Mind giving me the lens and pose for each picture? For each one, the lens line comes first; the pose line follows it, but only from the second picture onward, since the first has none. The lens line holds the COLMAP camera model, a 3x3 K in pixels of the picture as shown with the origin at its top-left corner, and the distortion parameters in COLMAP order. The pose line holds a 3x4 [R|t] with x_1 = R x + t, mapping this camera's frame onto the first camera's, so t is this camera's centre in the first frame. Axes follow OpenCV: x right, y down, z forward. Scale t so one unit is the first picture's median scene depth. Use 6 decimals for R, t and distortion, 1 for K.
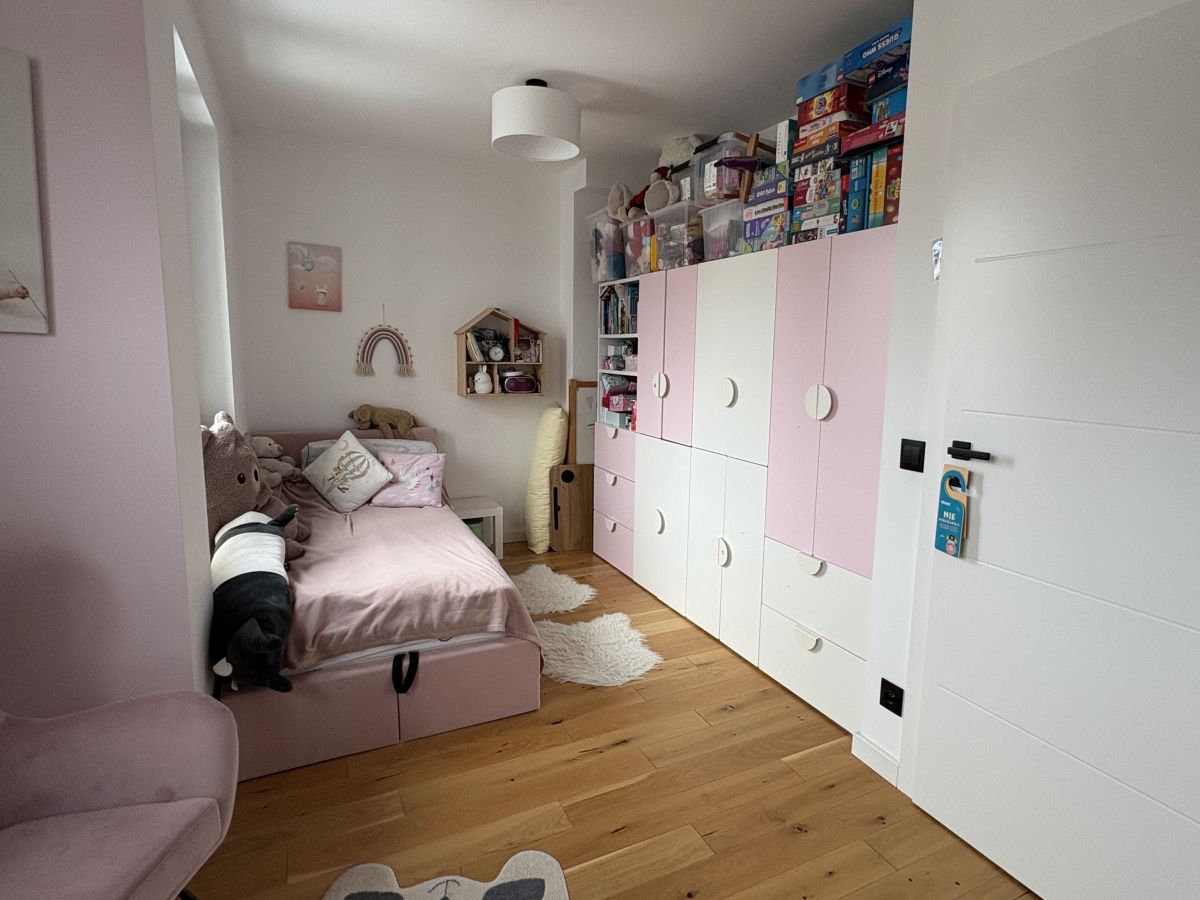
lens RADIAL K [[624.1, 0, 605.4], [0, 624.1, 443.5], [0, 0, 1]] dist [-0.000906, 0.001734]
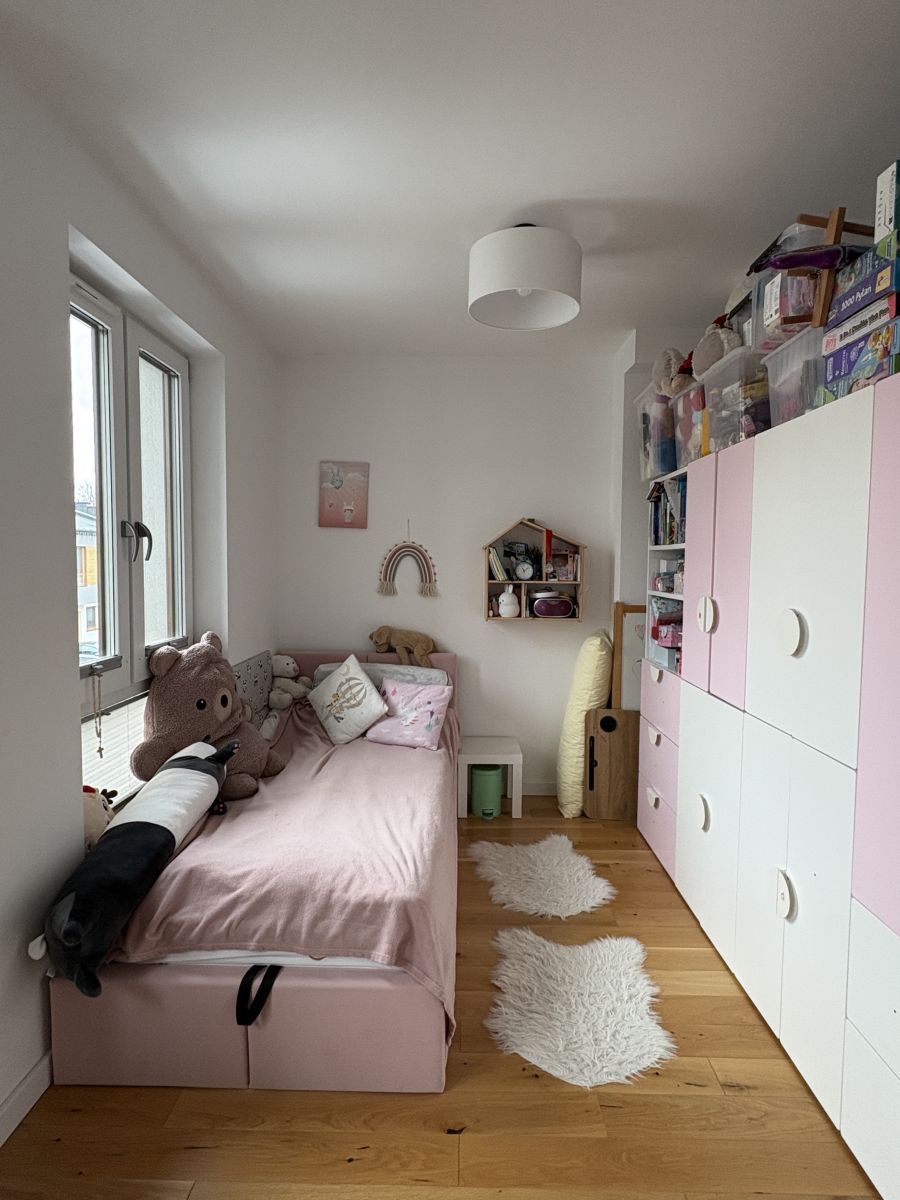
lens RADIAL K [[624.1, 0, 444.3], [0, 624.1, 607.1], [0, 0, 1]] dist [-0.000906, 0.001734]
pose [[0.898102, 0.019511, -0.439354, 0.126651], [-0.056237, 0.995909, -0.070730, -0.035497], [0.436177, 0.088230, 0.895525, 0.240999]]
